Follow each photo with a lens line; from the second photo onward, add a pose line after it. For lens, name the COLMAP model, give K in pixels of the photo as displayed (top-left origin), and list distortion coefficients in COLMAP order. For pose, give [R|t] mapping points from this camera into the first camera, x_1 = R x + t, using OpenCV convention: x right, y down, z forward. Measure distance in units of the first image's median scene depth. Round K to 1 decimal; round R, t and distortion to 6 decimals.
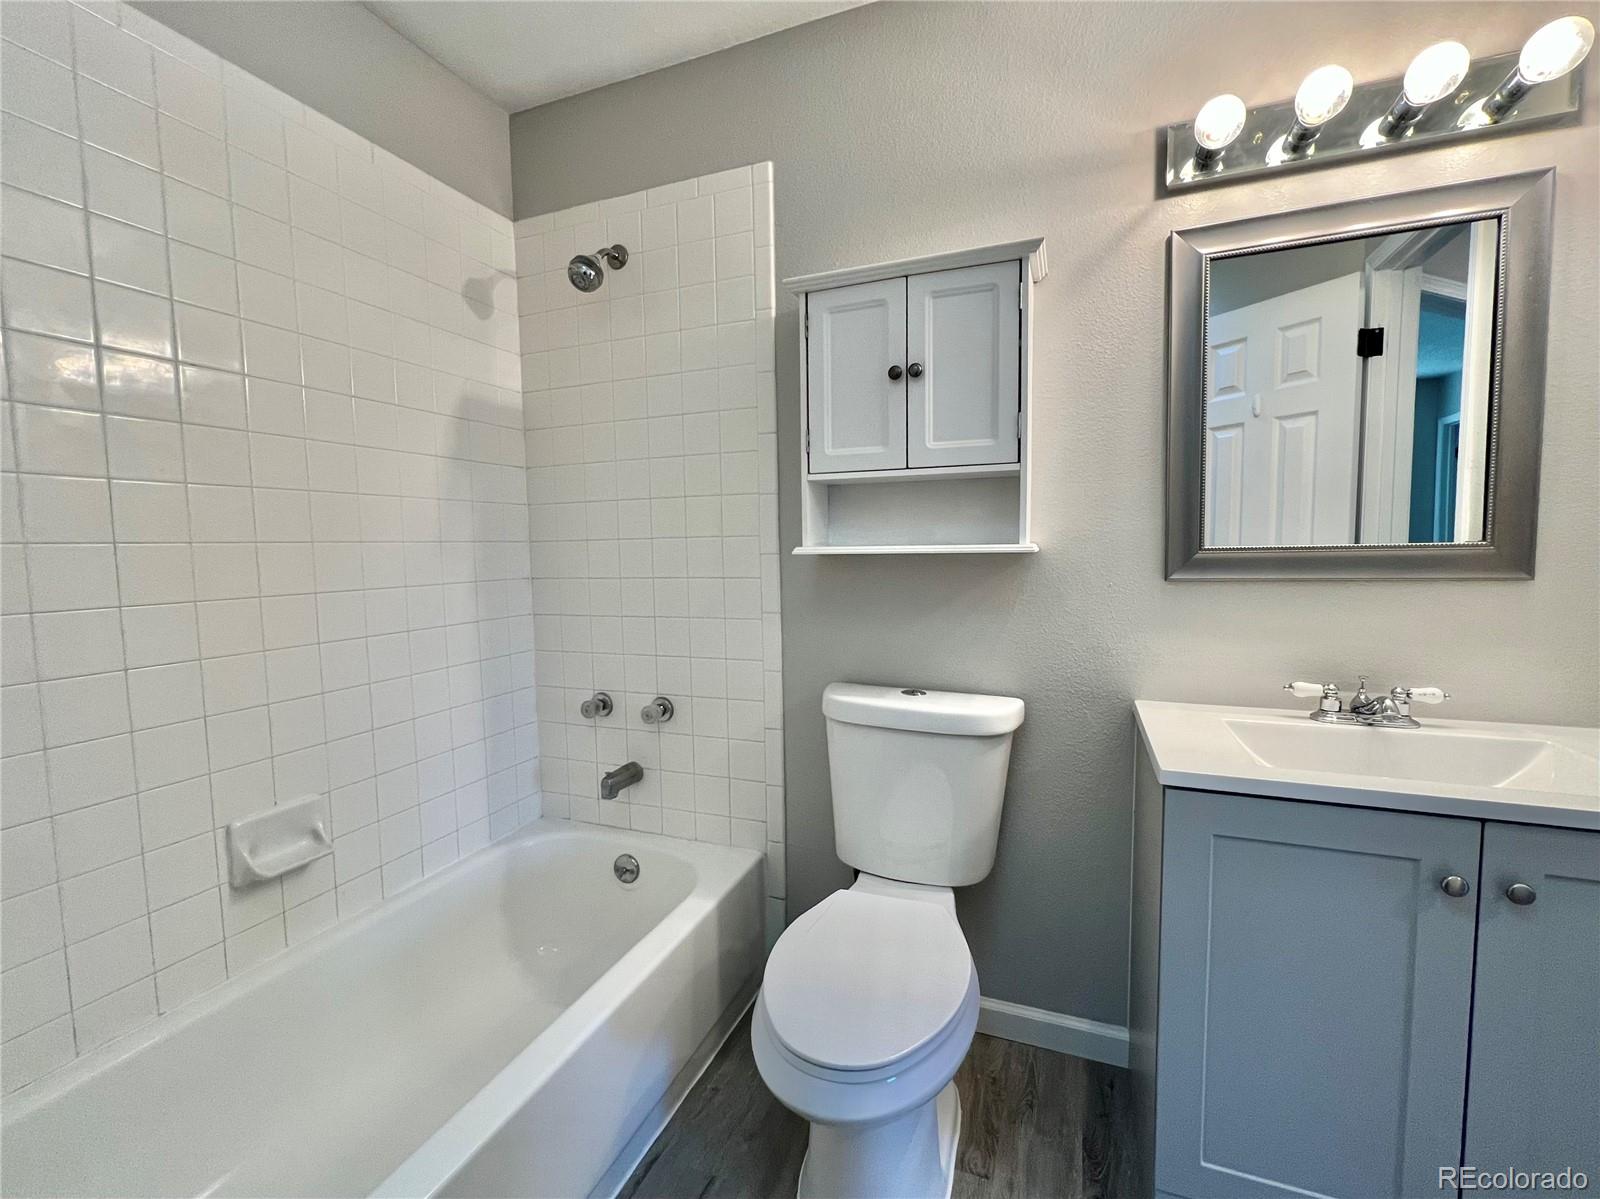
lens RADIAL K [[641.1, 0, 741.1], [0, 641.1, 590.7], [0, 0, 1]] dist [-0.001089, 0.000162]
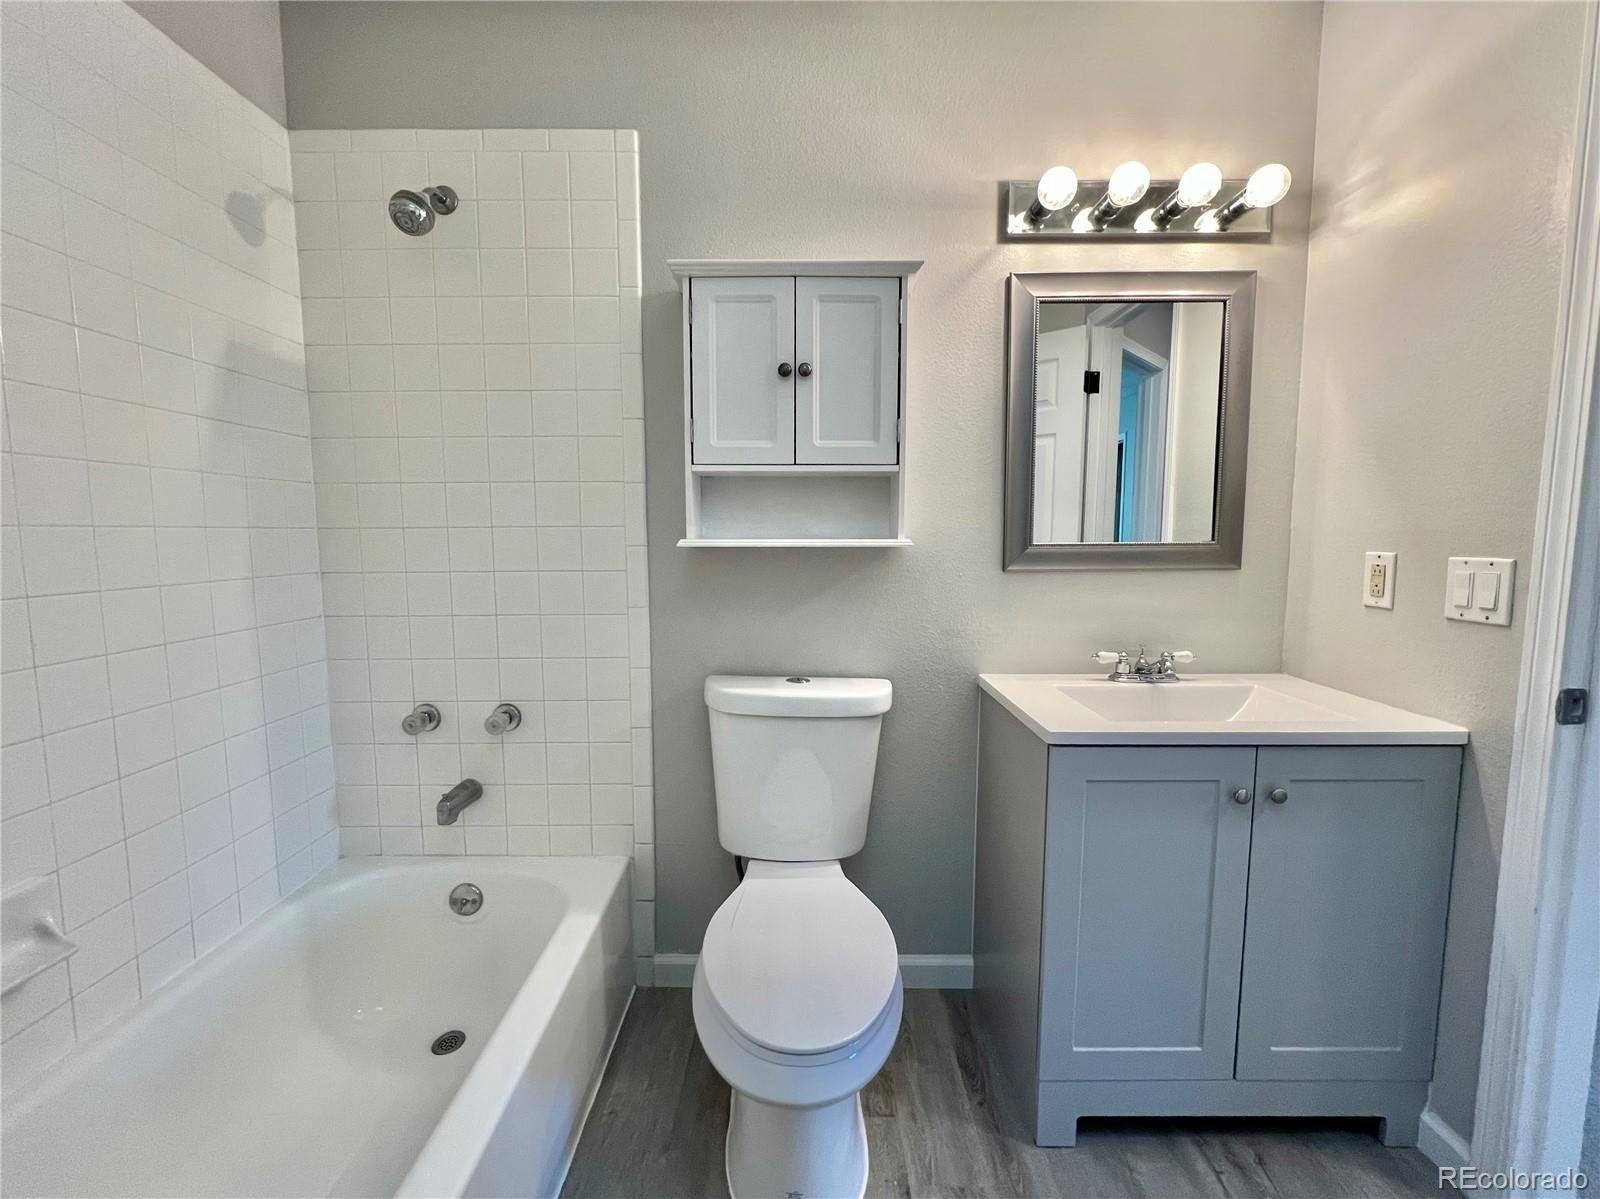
lens RADIAL K [[641.1, 0, 797.6], [0, 641.1, 592.8], [0, 0, 1]] dist [-0.001089, 0.000162]
pose [[0.936140, -0.018106, 0.351161, -0.098979], [0.012253, 0.999747, 0.018881, -0.003240], [-0.351414, -0.013373, 0.936125, 0.027927]]
